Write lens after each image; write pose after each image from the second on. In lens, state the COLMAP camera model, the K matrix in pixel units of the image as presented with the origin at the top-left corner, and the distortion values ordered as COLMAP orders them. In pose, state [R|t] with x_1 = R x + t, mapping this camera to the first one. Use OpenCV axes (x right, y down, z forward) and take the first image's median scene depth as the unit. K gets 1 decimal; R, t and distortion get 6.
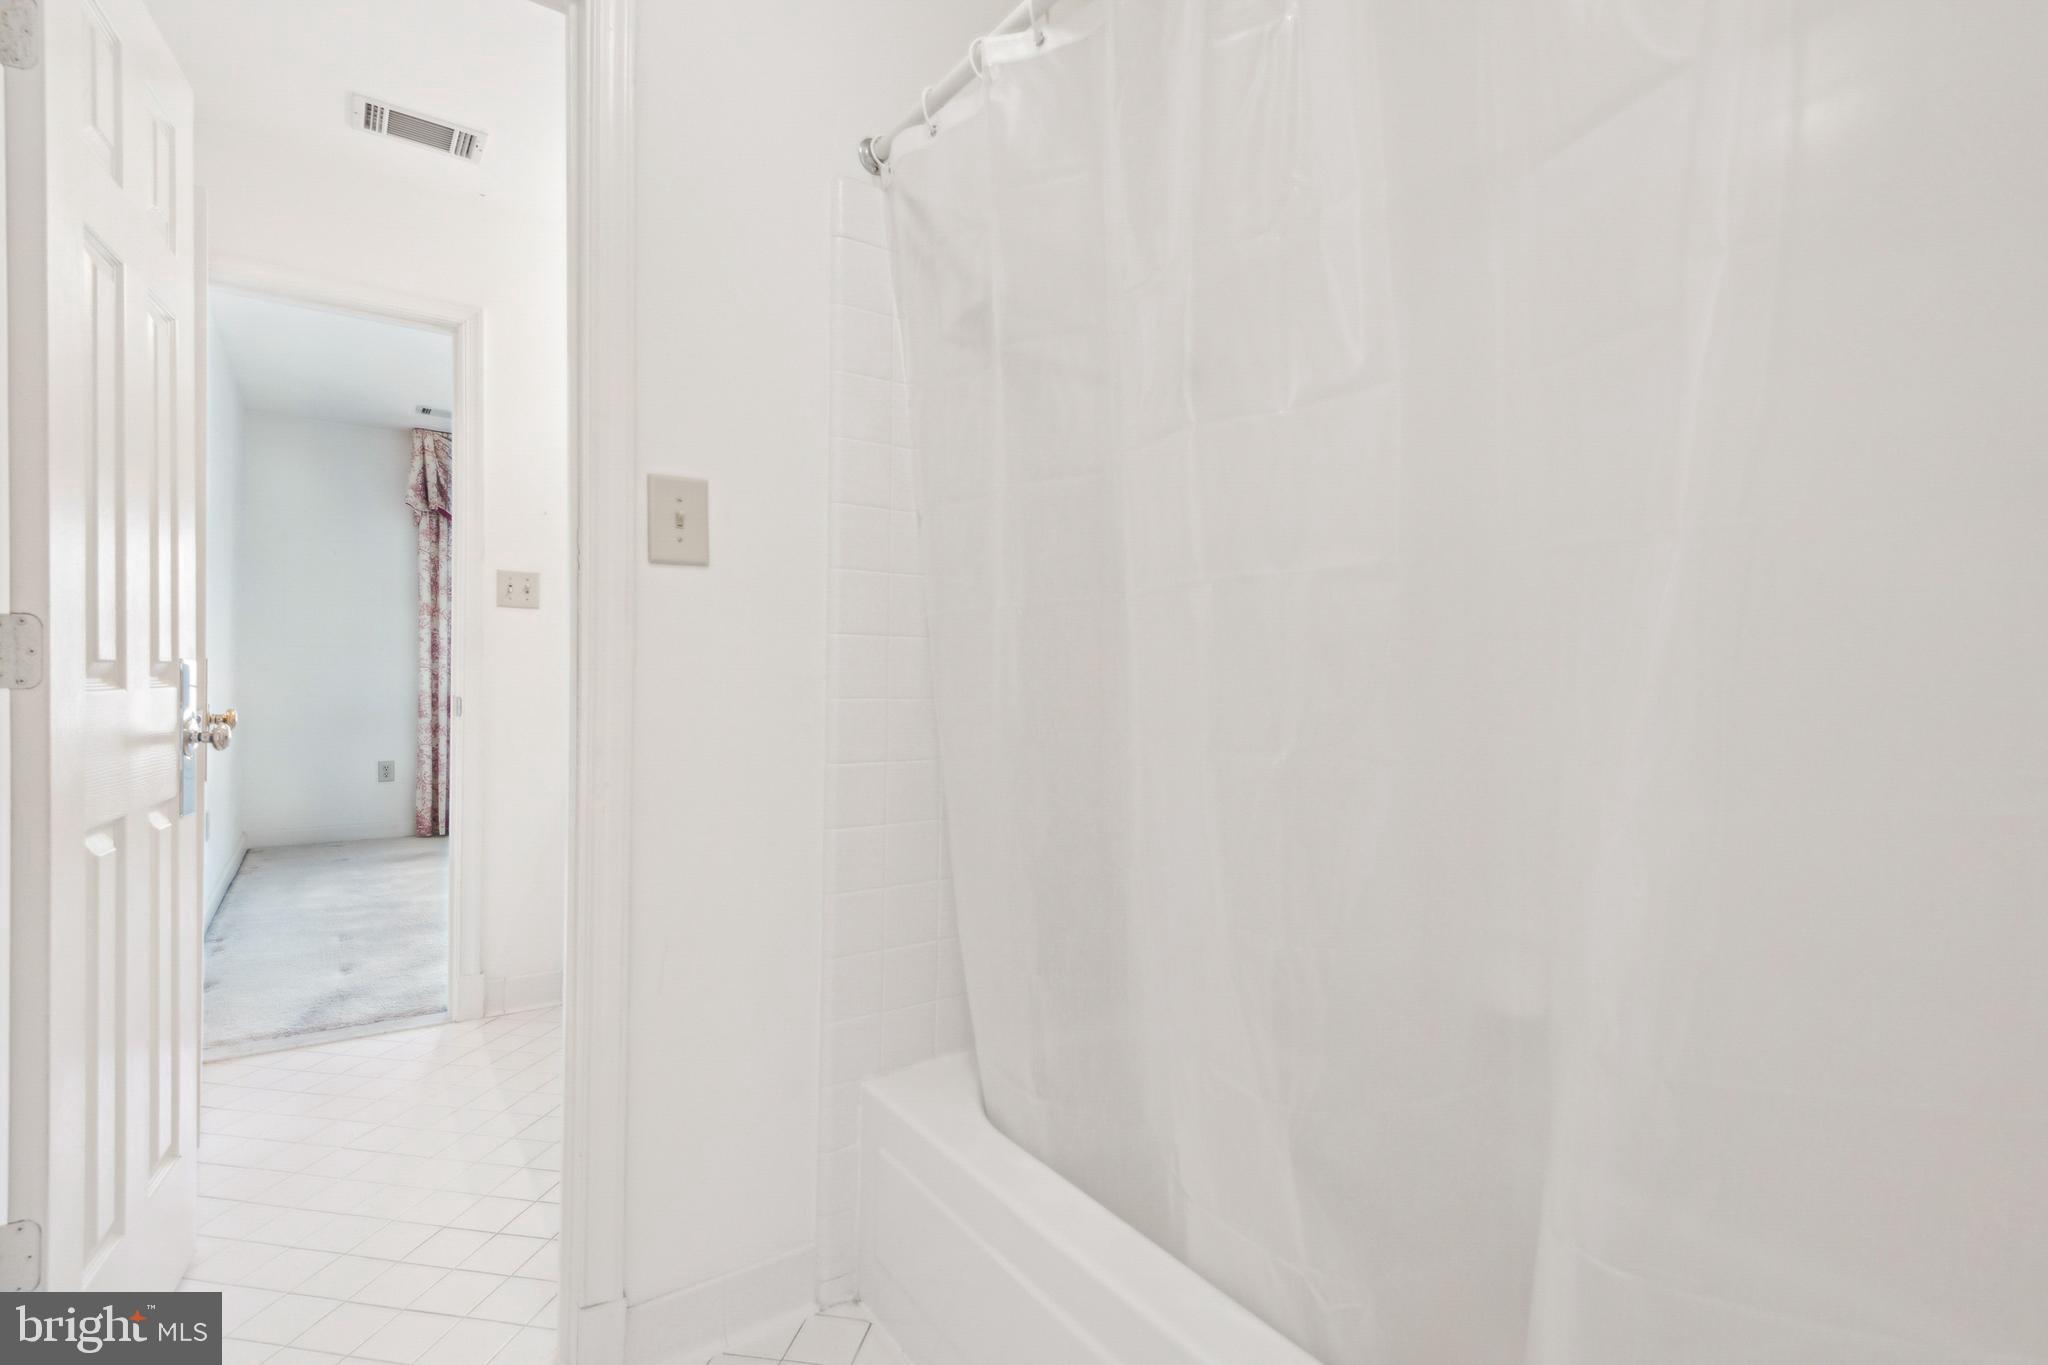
lens RADIAL K [[938.0, 0, 1041.9], [0, 938.0, 697.6], [0, 0, 1]] dist [0.011125, -0.002353]
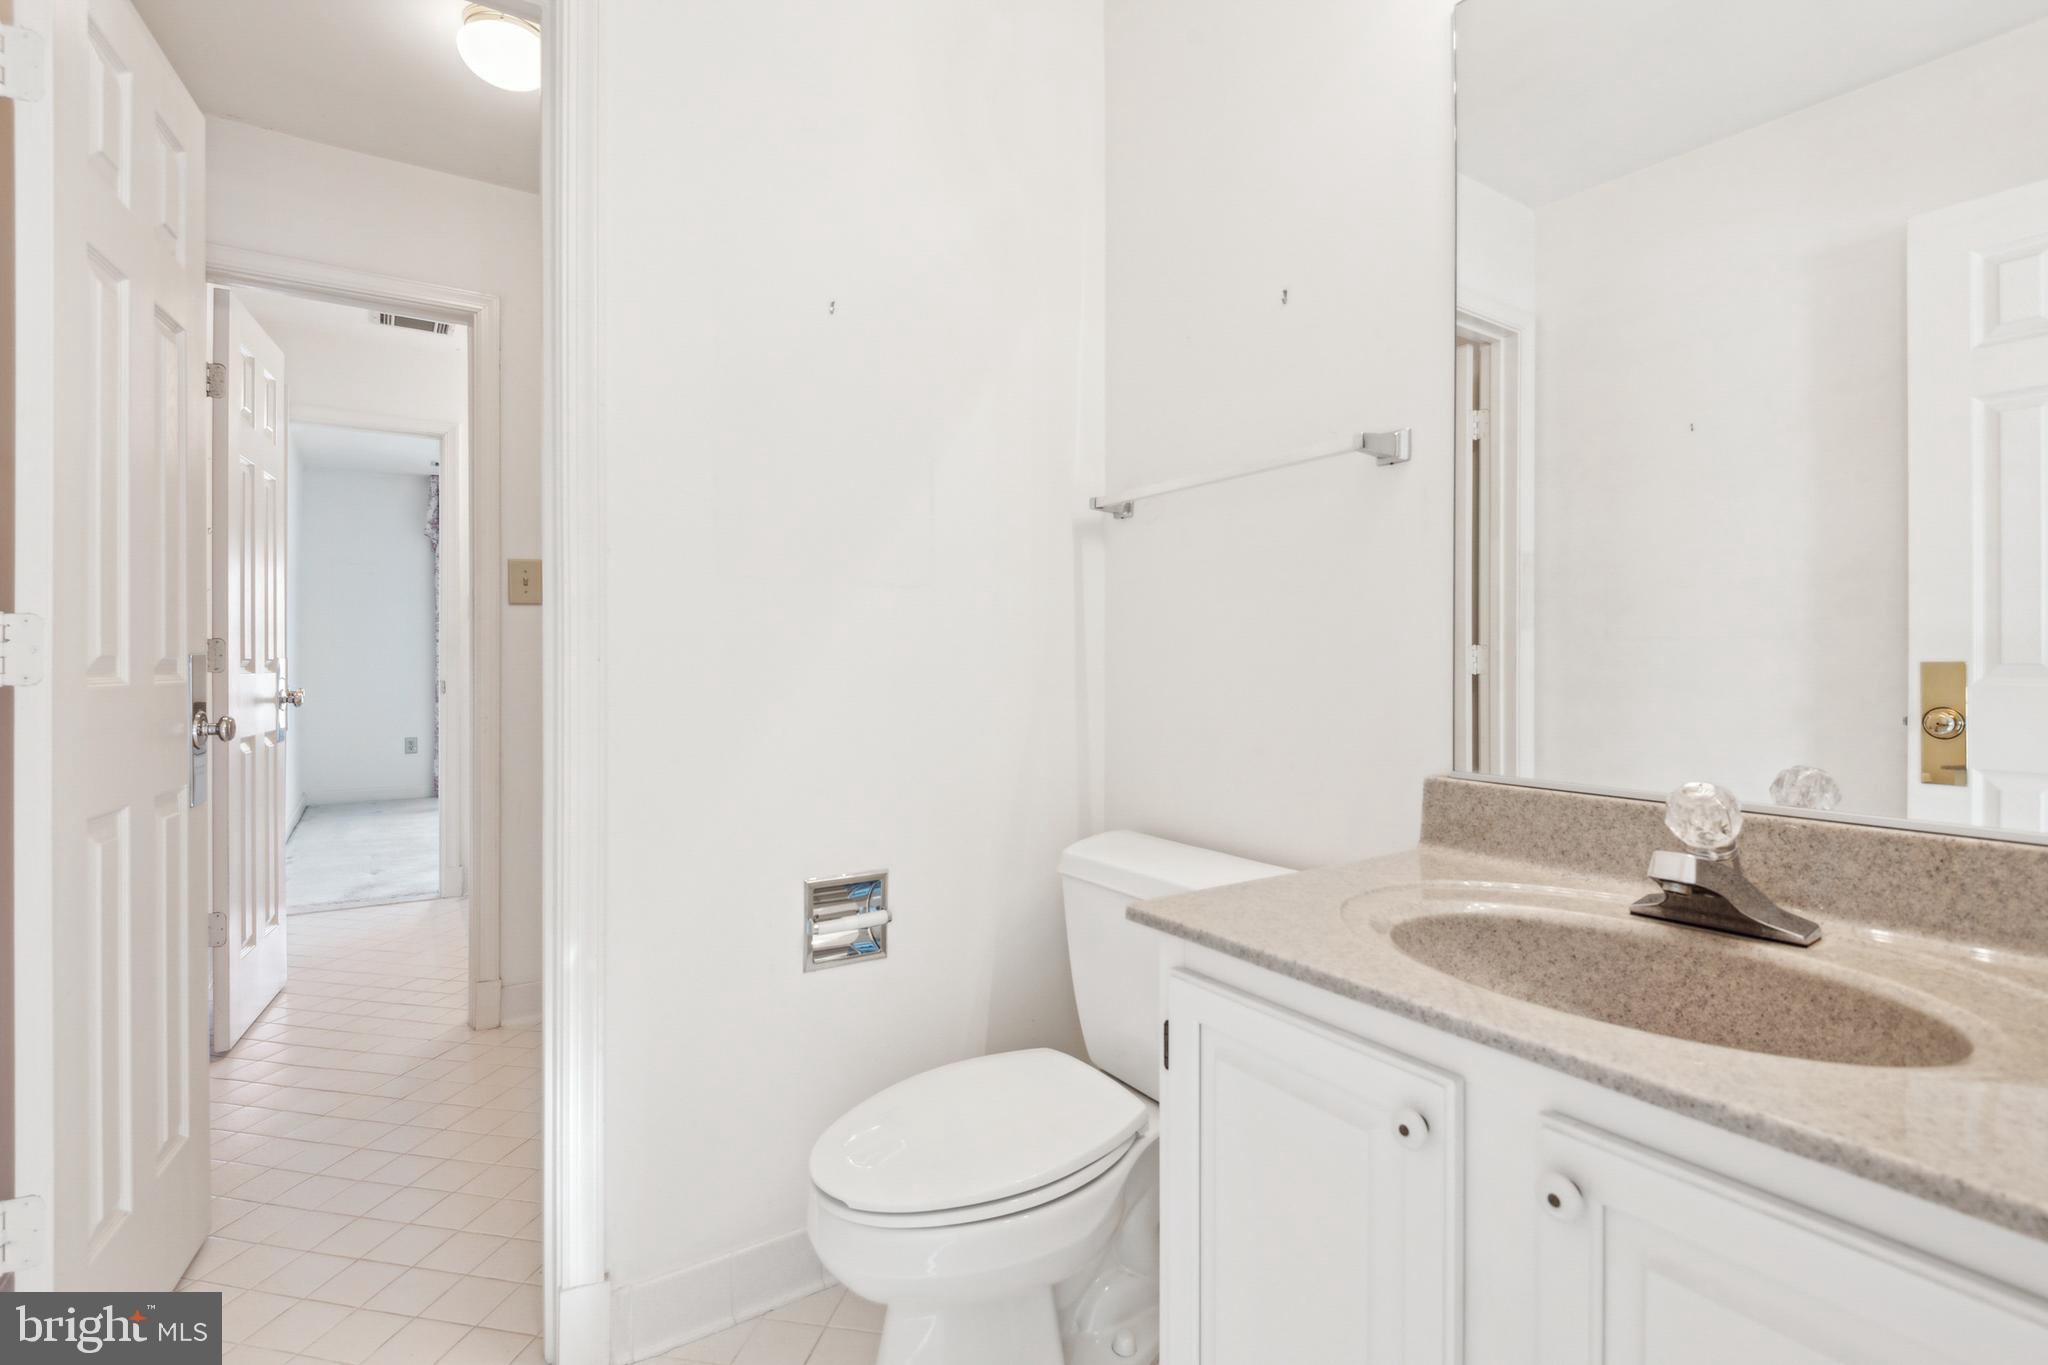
lens RADIAL K [[938.0, 0, 1022.1], [0, 938.0, 663.4], [0, 0, 1]] dist [0.011125, -0.002353]
pose [[0.998728, -0.018587, -0.046876, 0.362910], [0.017568, 0.999602, -0.022069, 0.020571], [0.047268, 0.021218, 0.998657, -0.445125]]
